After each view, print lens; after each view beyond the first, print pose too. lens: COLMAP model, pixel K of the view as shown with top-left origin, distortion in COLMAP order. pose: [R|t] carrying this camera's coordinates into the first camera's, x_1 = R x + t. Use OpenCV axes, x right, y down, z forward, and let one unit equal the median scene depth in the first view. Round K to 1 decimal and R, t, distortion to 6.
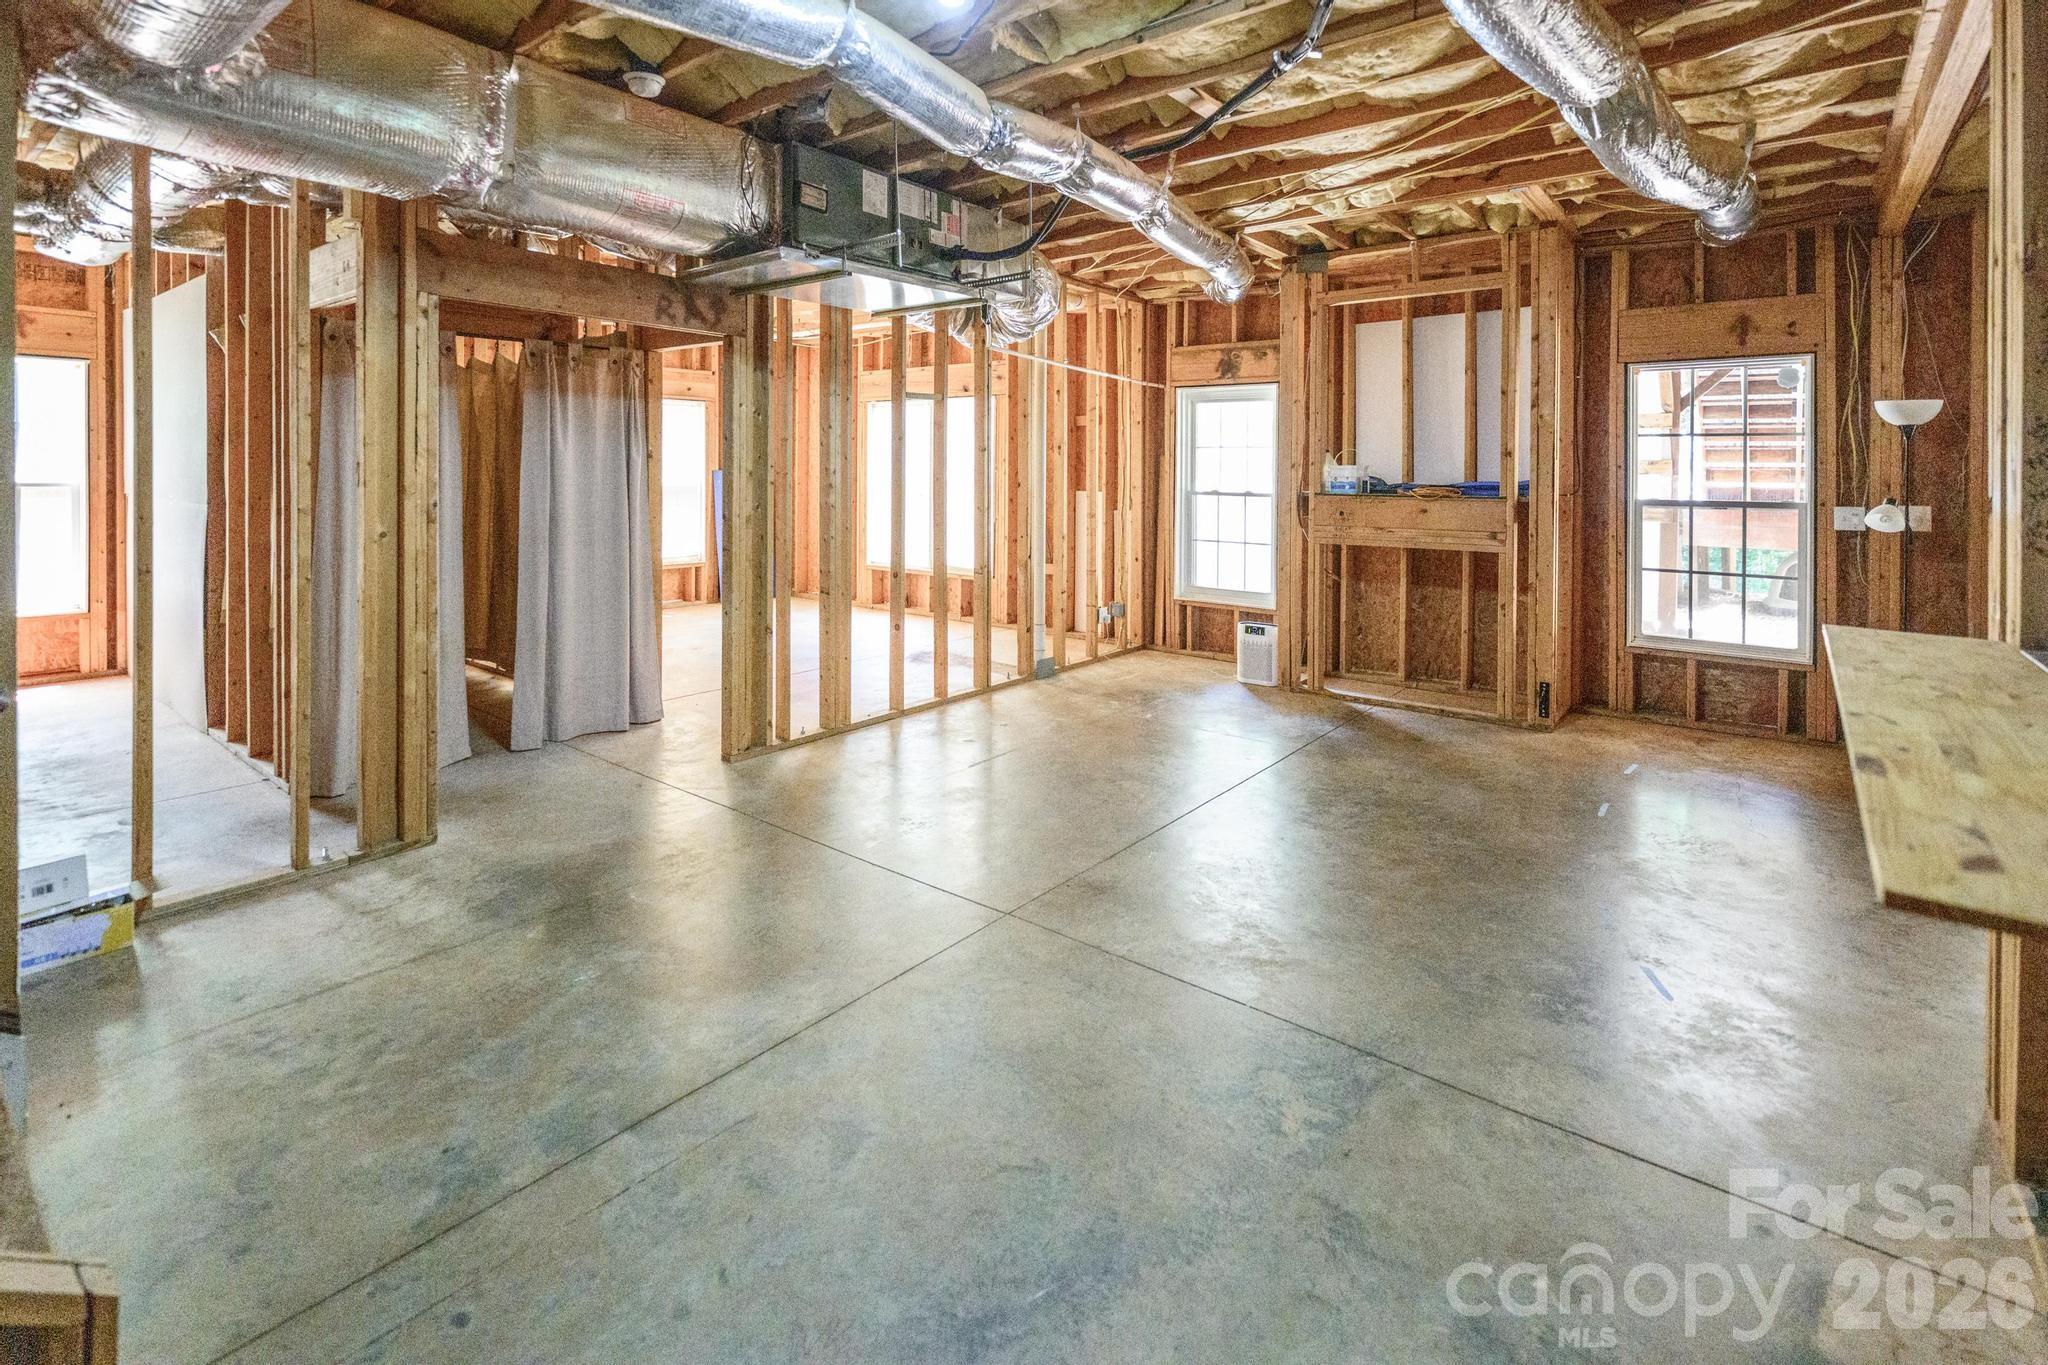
lens RADIAL K [[941.2, 0, 1024.0], [0, 941.2, 682.5], [0, 0, 1]] dist [-0.001006, -0.000496]
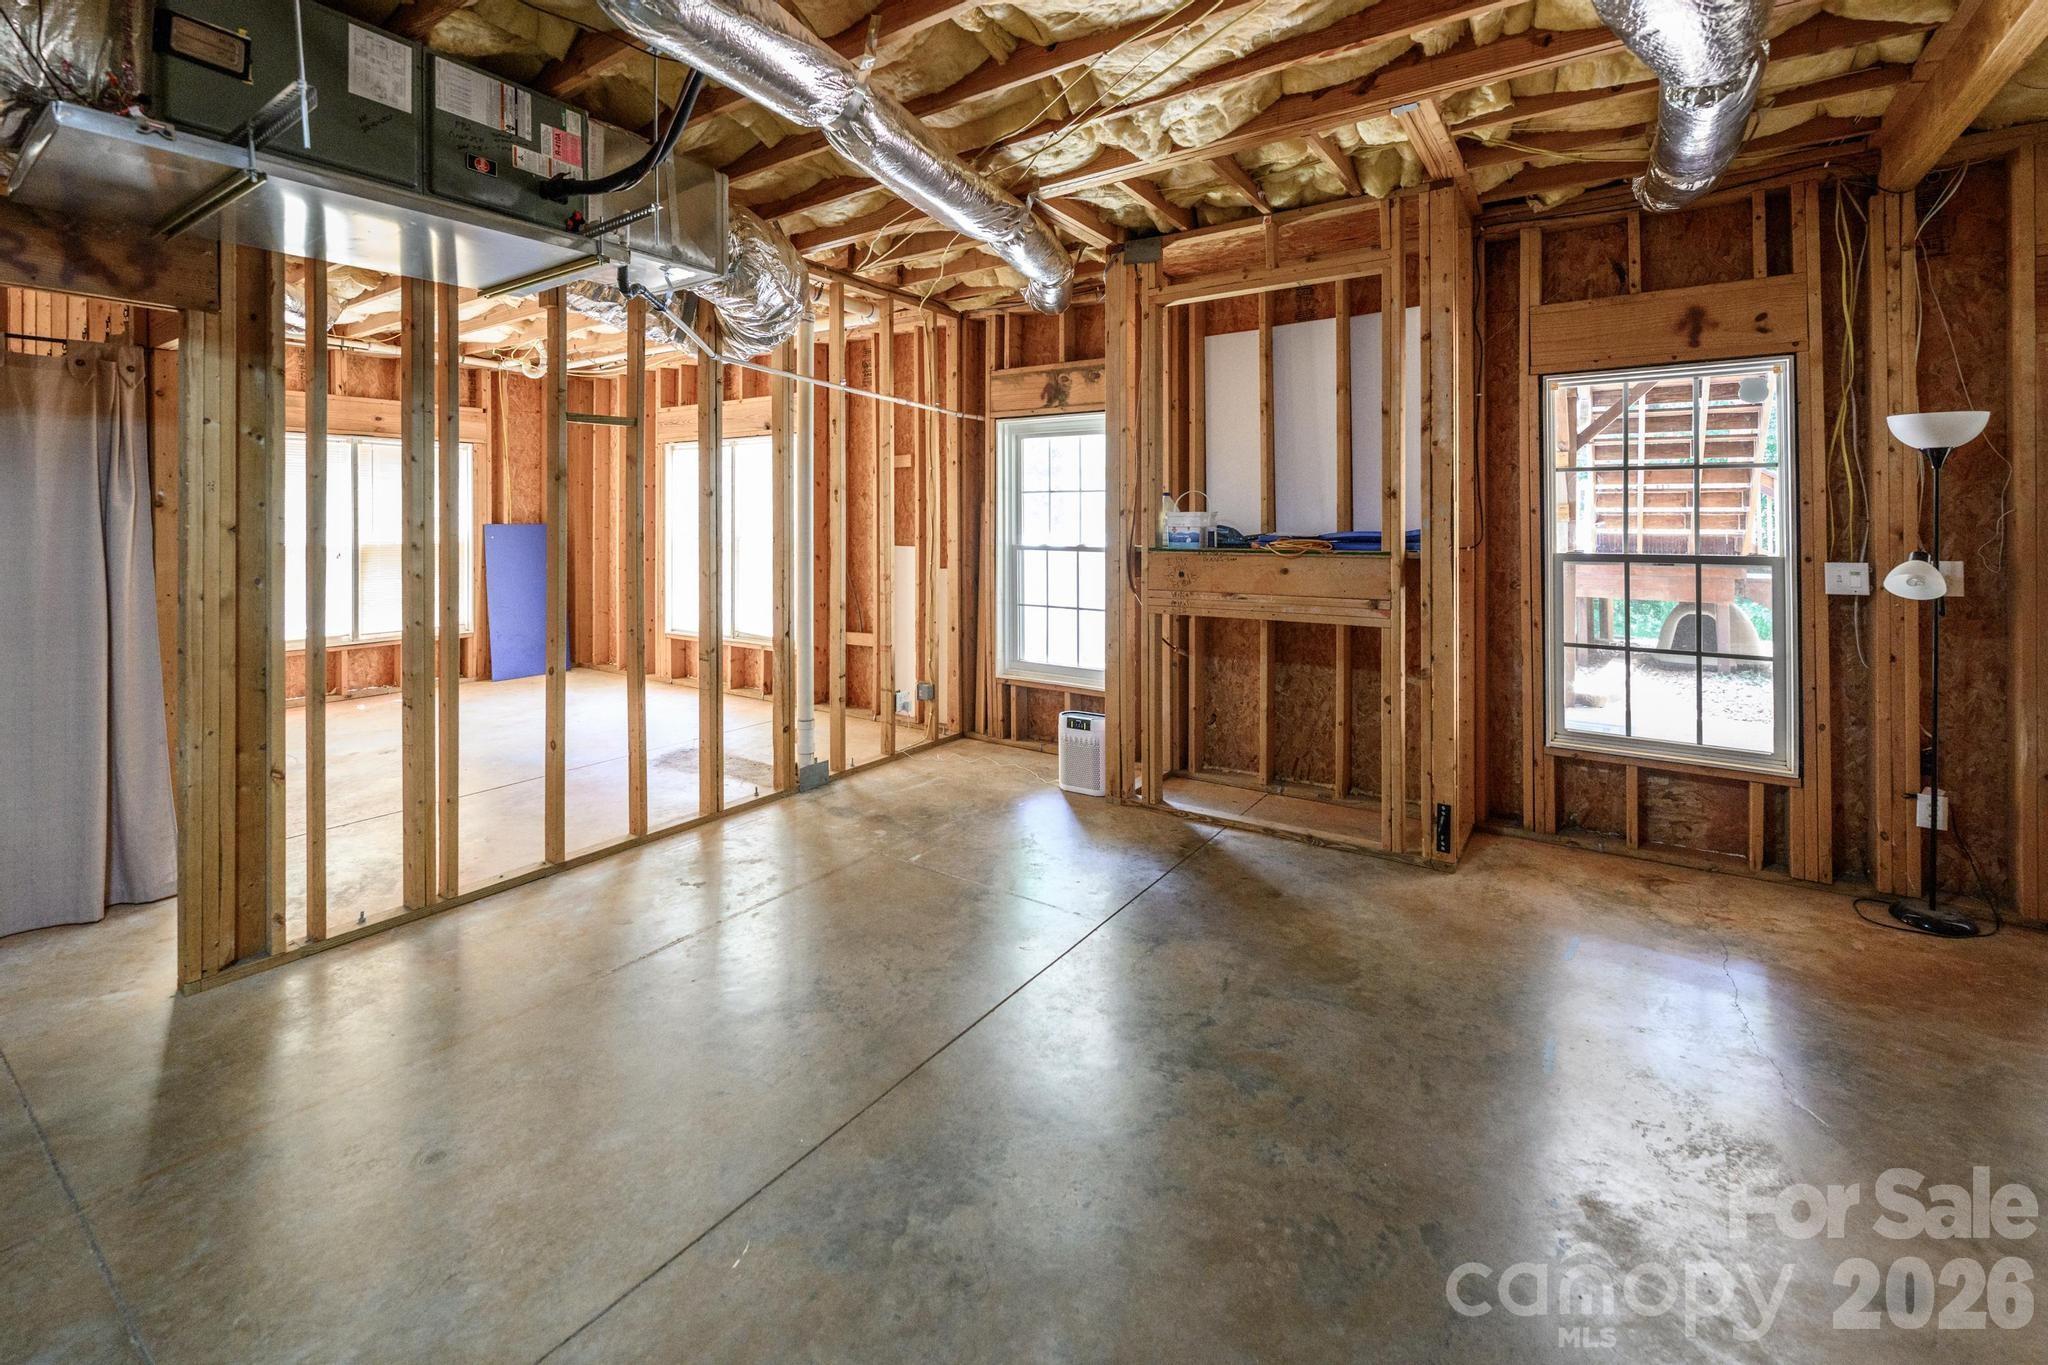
lens RADIAL K [[826.3, 0, 1015.2], [0, 826.3, 723.0], [0, 0, 1]] dist [-0.001003, -0.000005]
pose [[0.998527, -0.019733, 0.050542, 0.167602], [0.018866, 0.999668, 0.017569, -0.073599], [-0.050872, -0.016590, 0.998567, 0.334479]]
